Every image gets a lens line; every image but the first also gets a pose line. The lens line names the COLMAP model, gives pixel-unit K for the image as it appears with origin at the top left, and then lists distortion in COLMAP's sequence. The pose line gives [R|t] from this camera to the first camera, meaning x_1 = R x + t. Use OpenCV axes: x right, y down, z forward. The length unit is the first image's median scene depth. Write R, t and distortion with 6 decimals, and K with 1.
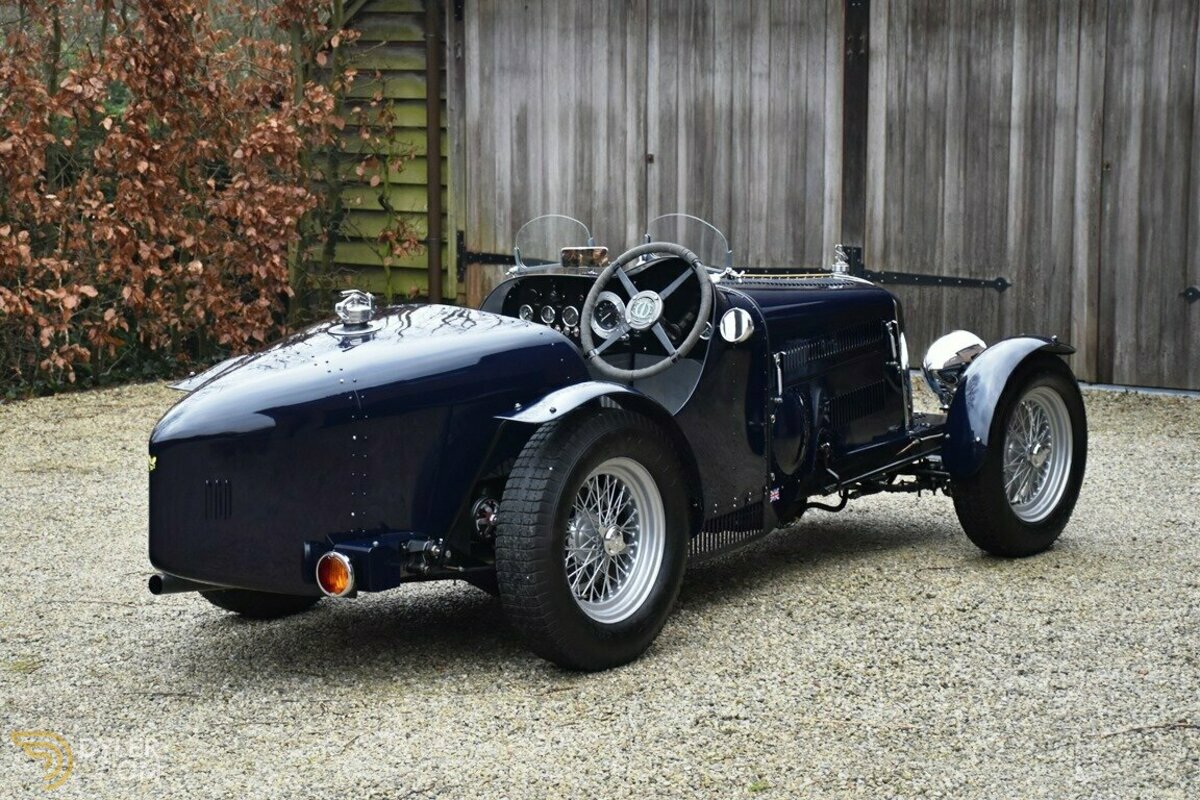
lens RADIAL K [[2769.8, 0, 551.0], [0, 2769.8, 424.5], [0, 0, 1]] dist [0.351068, 1.304118]
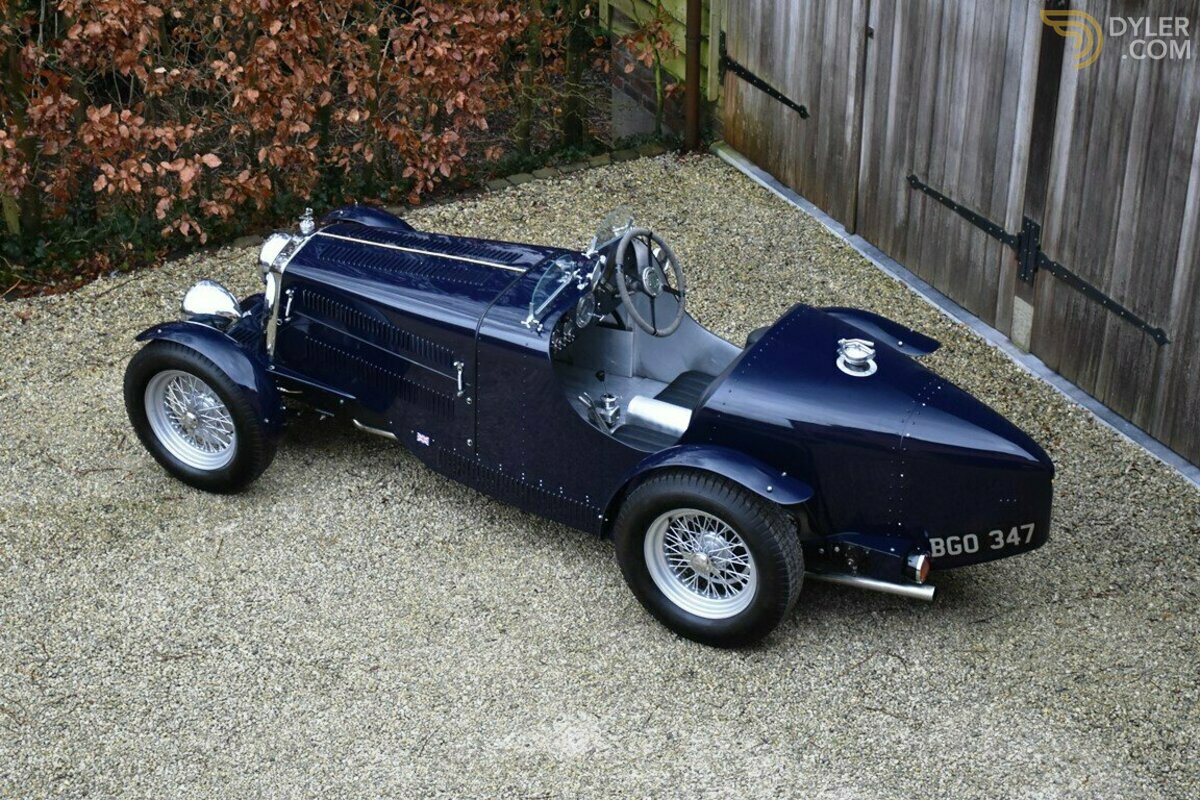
lens RADIAL K [[2176.3, 0, 600.0], [0, 2176.3, 400.0], [0, 0, 1]] dist [0.160103, 0.213912]
pose [[0.914459, 0.200415, -0.351565, 0.230234], [-0.051896, 0.919657, 0.389277, -0.262130], [0.401337, -0.337733, 0.851390, 0.368015]]
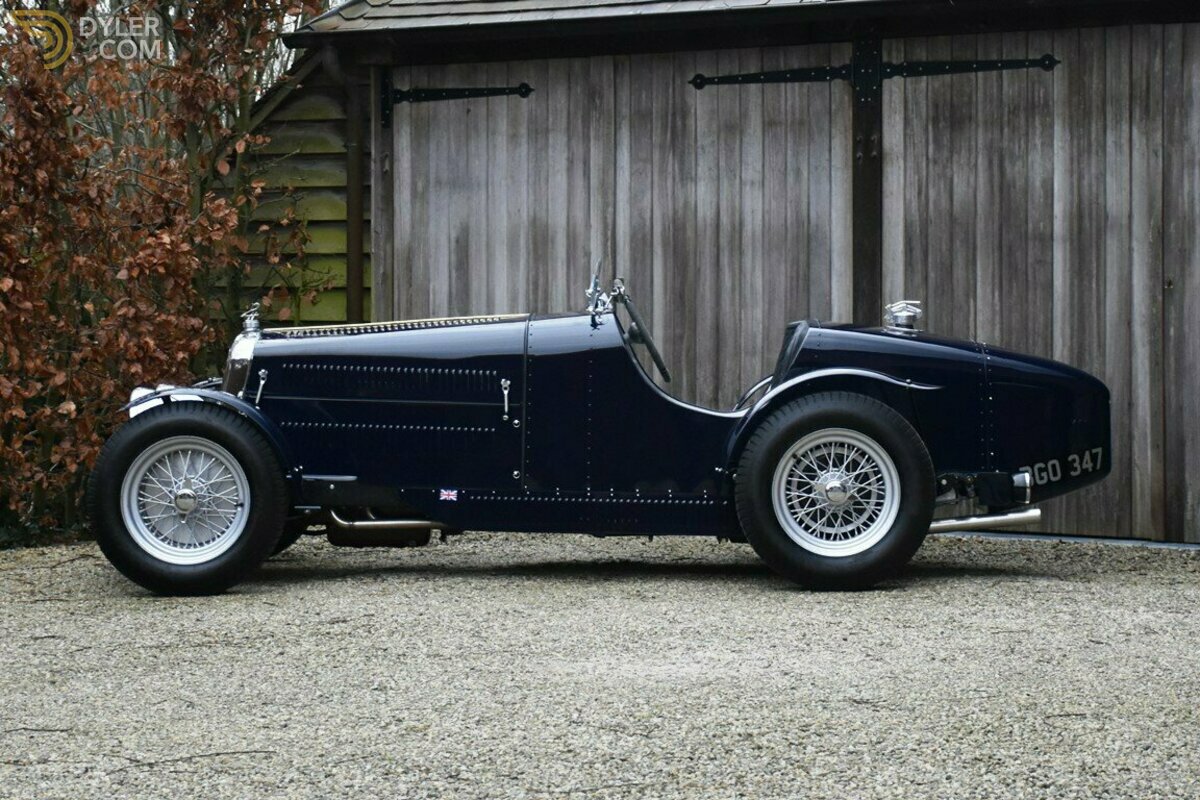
lens RADIAL K [[3070.3, 0, 650.1], [0, 3070.3, 319.9], [0, 0, 1]] dist [0.152075, 0.653235]
pose [[0.997139, 0.002612, 0.075545, -0.026011], [0.006506, 0.992729, -0.120191, 0.027389], [-0.075310, 0.120339, 0.989872, 0.090835]]
